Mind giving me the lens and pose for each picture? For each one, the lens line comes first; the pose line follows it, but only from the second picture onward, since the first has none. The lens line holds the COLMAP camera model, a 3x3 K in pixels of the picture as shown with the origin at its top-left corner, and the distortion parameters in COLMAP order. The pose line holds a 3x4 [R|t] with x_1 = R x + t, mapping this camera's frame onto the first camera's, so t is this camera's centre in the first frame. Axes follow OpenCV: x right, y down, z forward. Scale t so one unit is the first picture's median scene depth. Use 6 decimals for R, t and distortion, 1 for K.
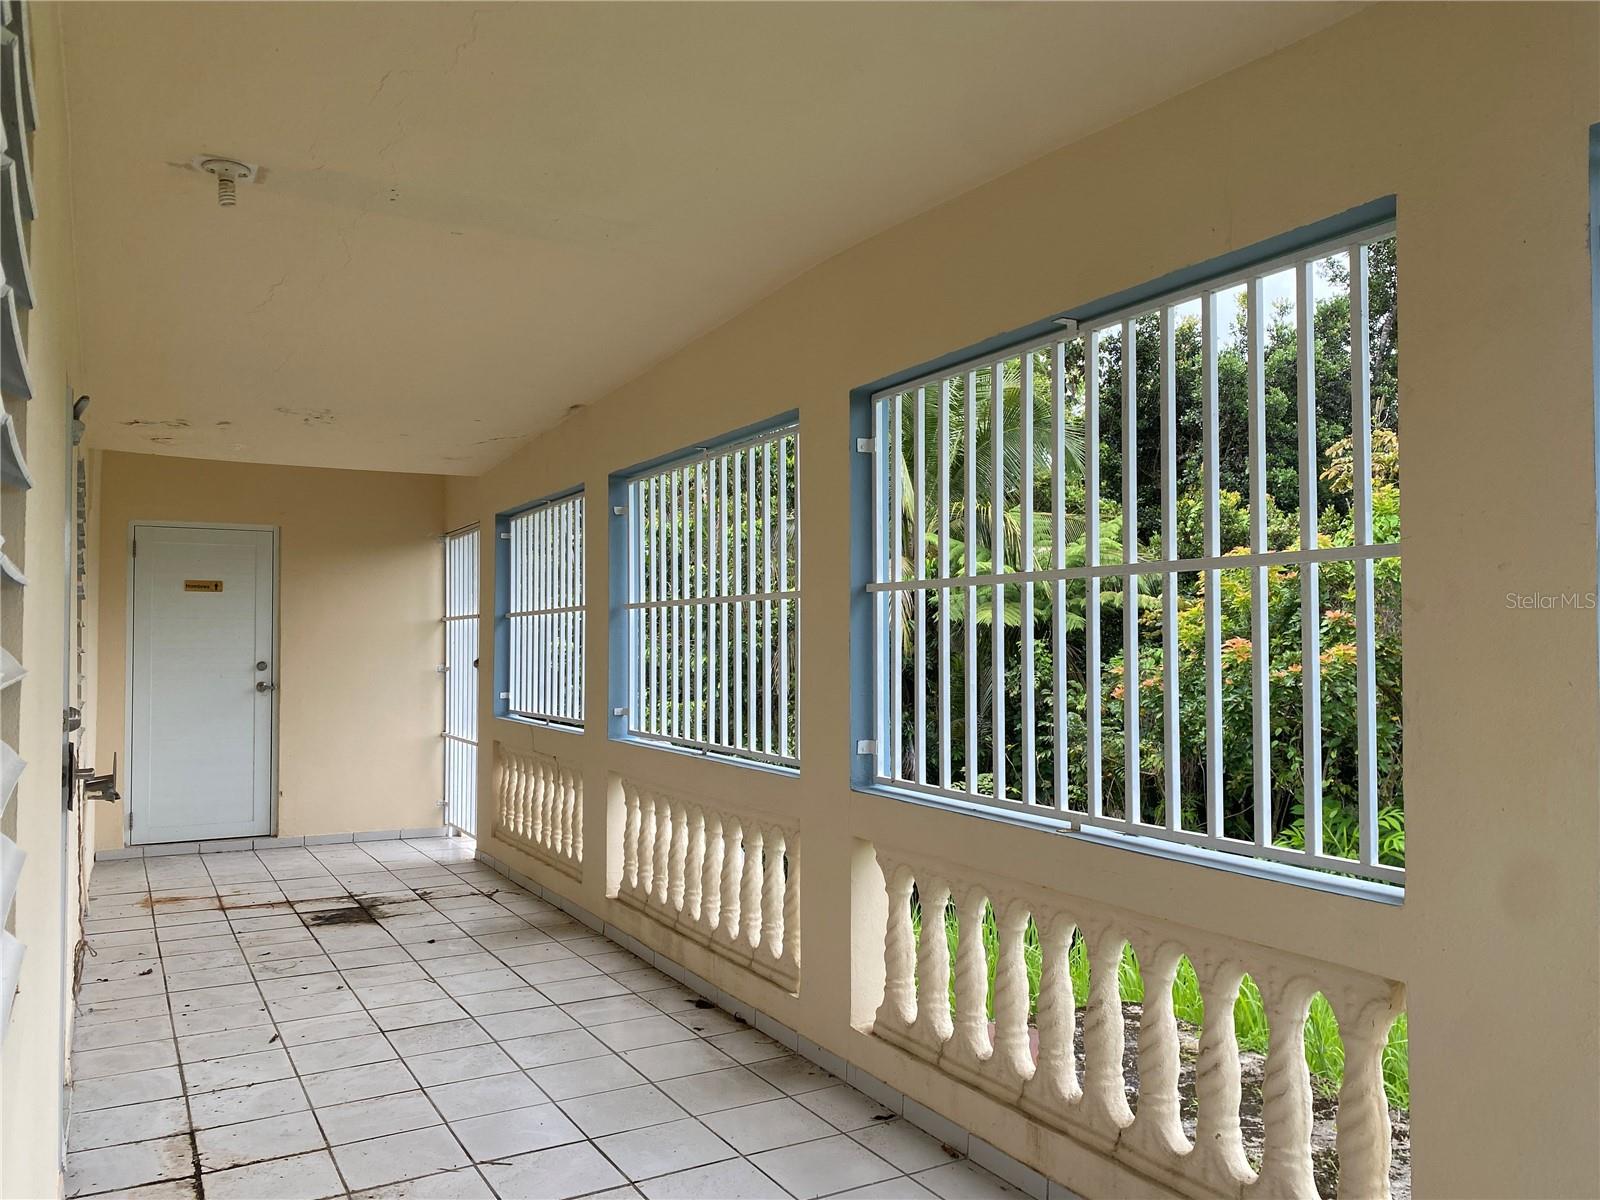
lens RADIAL K [[1220.1, 0, 801.1], [0, 1220.1, 604.6], [0, 0, 1]] dist [0.042448, -0.032286]
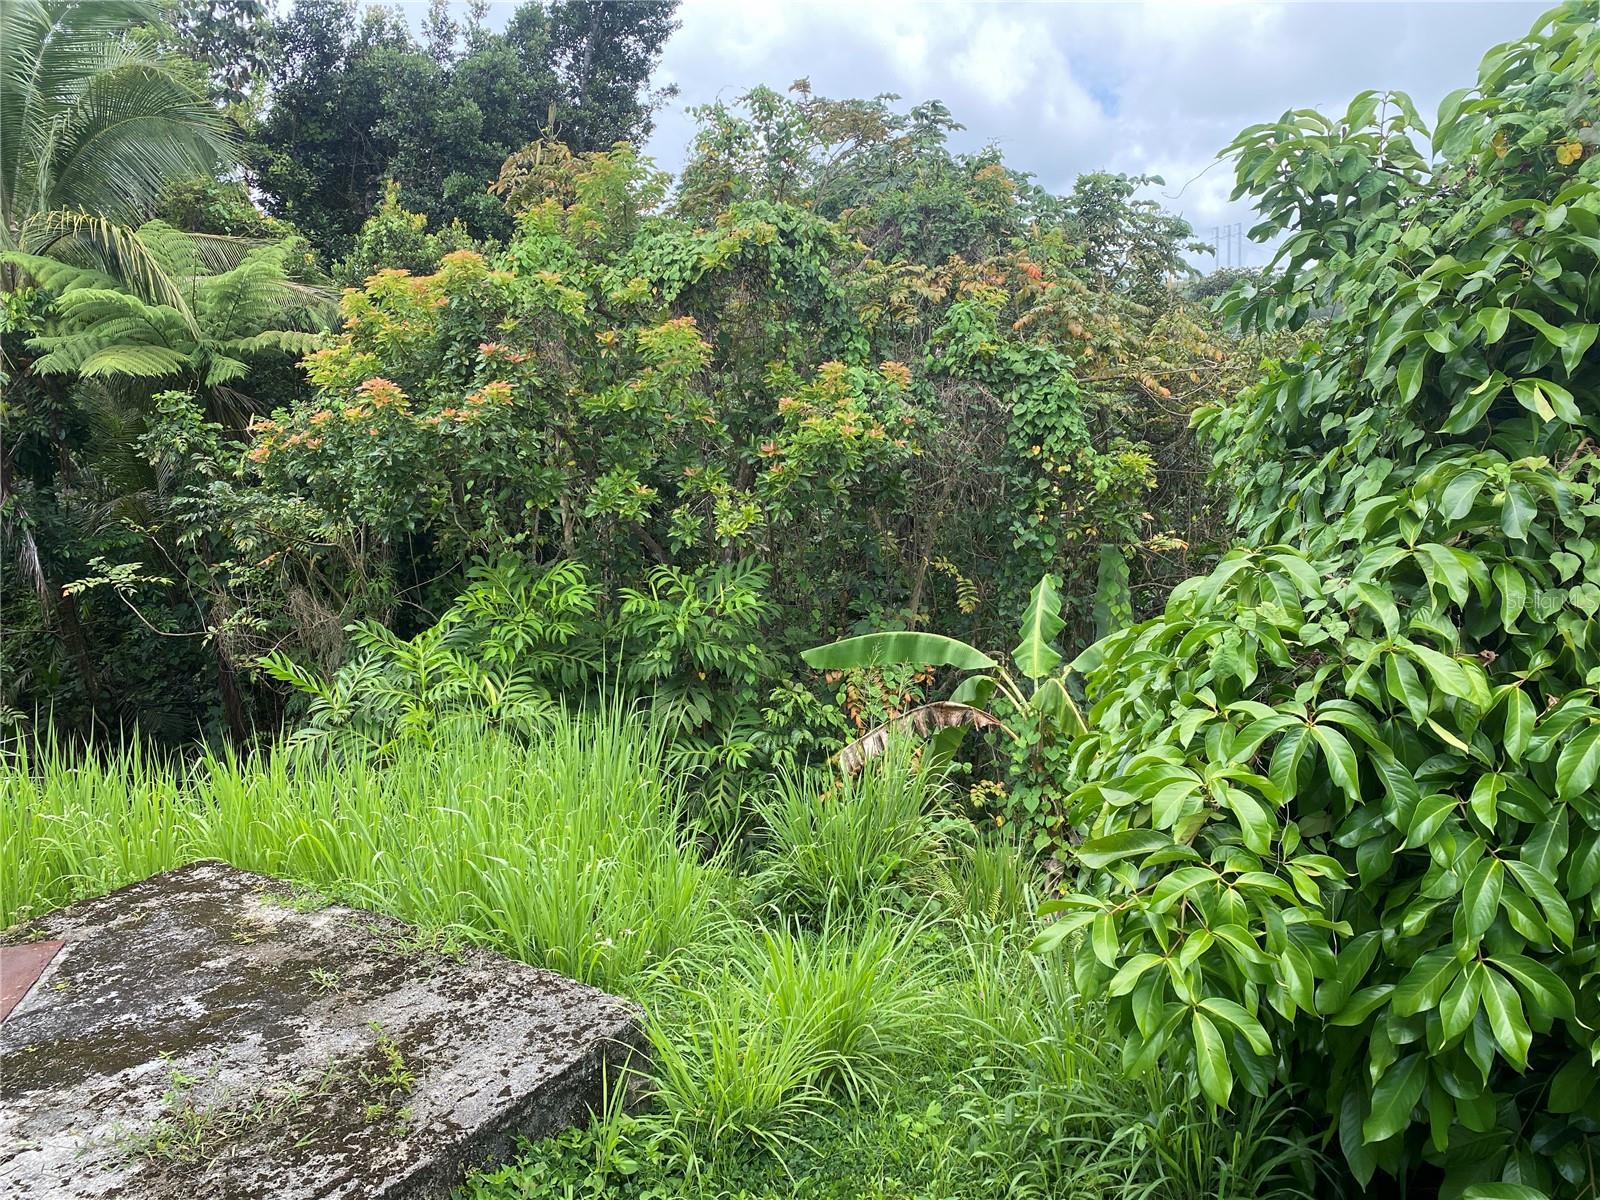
lens RADIAL K [[1220.1, 0, 800.6], [0, 1220.1, 598.0], [0, 0, 1]] dist [0.042448, -0.032286]
pose [[0.841527, -0.125543, 0.525425, 0.107829], [0.021854, 0.979737, 0.199093, 0.010472], [-0.539773, -0.156060, 0.827218, 0.103305]]
